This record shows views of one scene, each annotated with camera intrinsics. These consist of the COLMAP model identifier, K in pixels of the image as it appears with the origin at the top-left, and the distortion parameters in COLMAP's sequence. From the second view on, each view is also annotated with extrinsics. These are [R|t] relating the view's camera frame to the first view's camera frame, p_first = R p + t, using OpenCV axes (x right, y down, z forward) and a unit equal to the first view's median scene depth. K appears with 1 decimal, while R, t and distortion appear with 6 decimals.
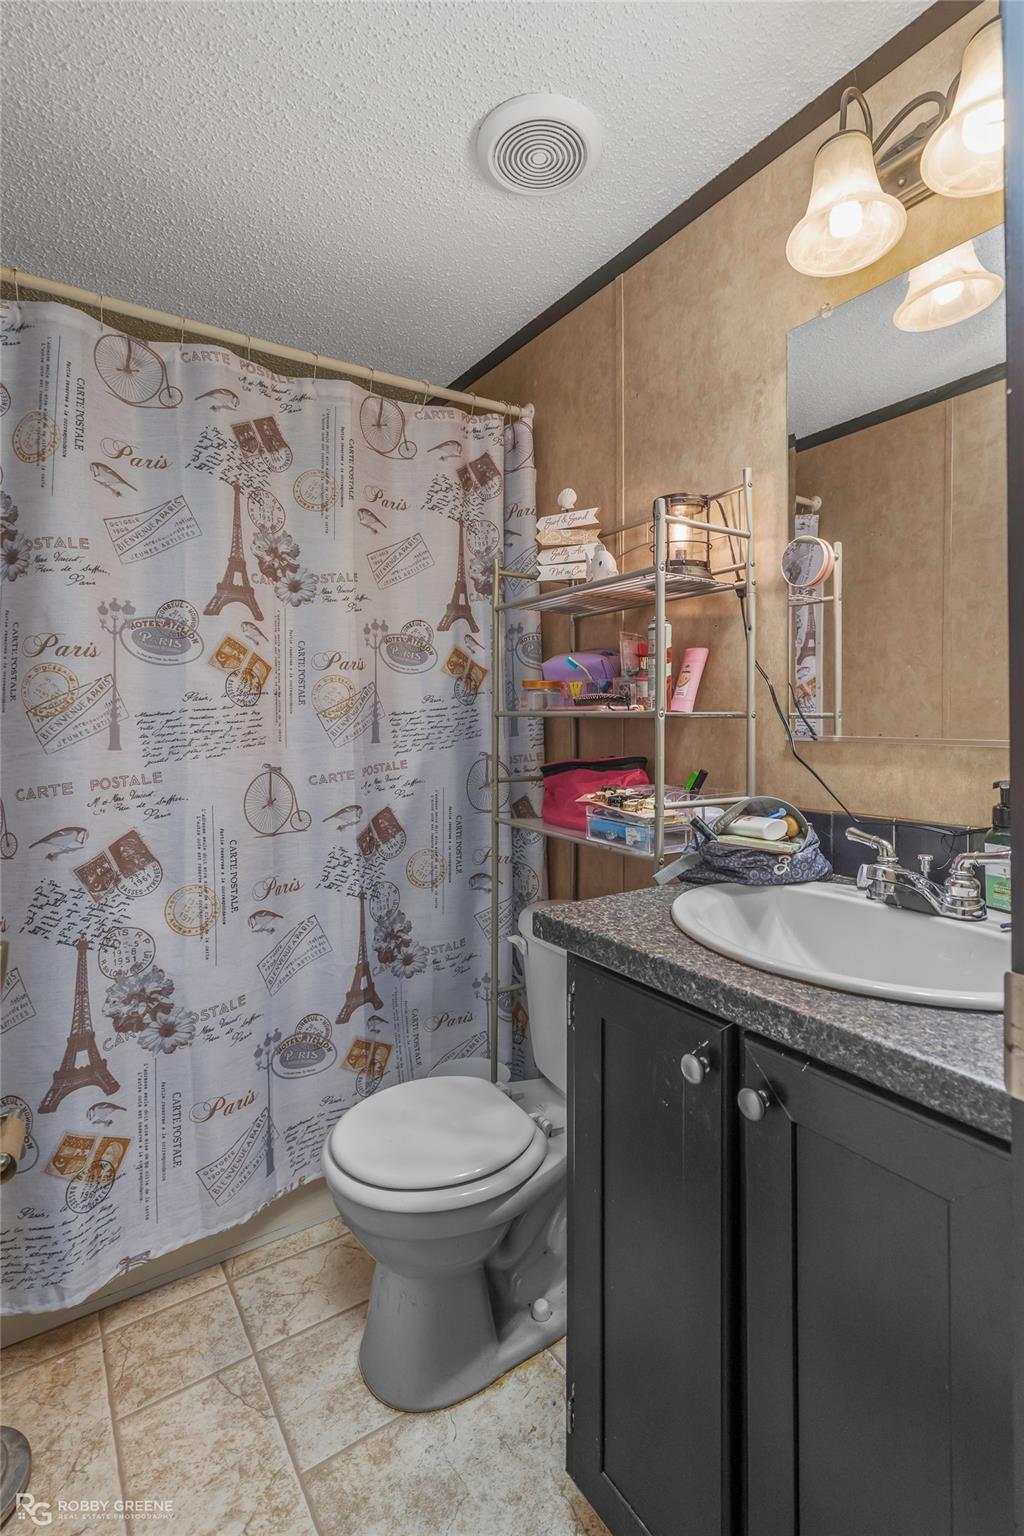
lens RADIAL K [[712.9, 0, 496.9], [0, 712.9, 702.1], [0, 0, 1]] dist [-0.001568, -0.000079]
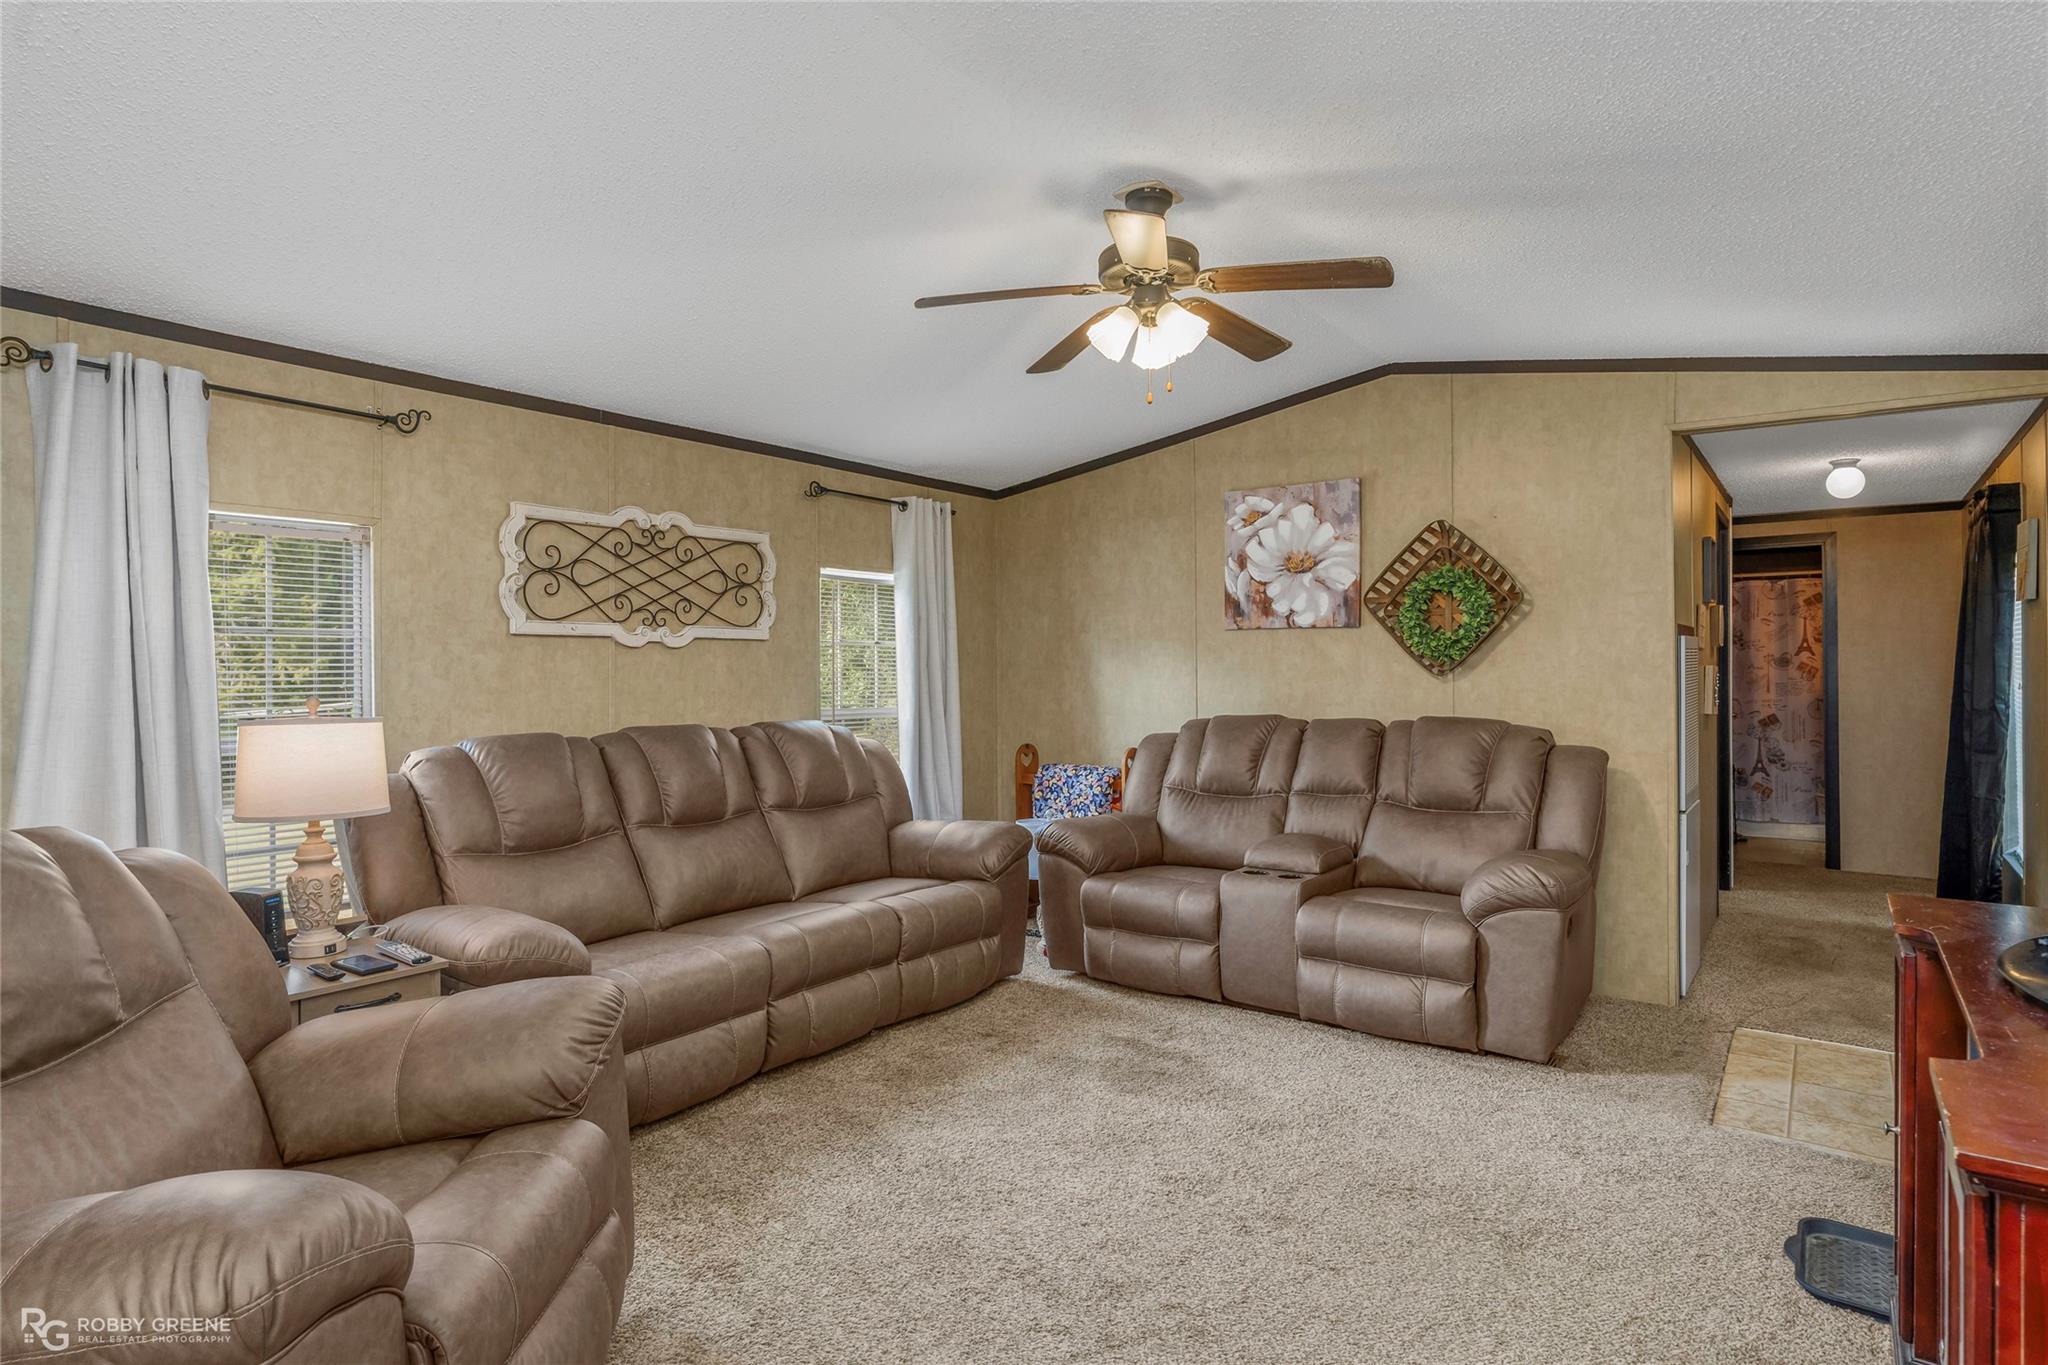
lens RADIAL K [[1105.3, 0, 1020.6], [0, 1105.3, 672.1], [0, 0, 1]] dist [-0.001770, -0.000336]
pose [[0.342976, -0.000148, -0.939344, 3.714250], [0.026819, 0.999594, 0.009634, -0.212312], [0.938961, -0.028497, 0.342840, -4.882728]]
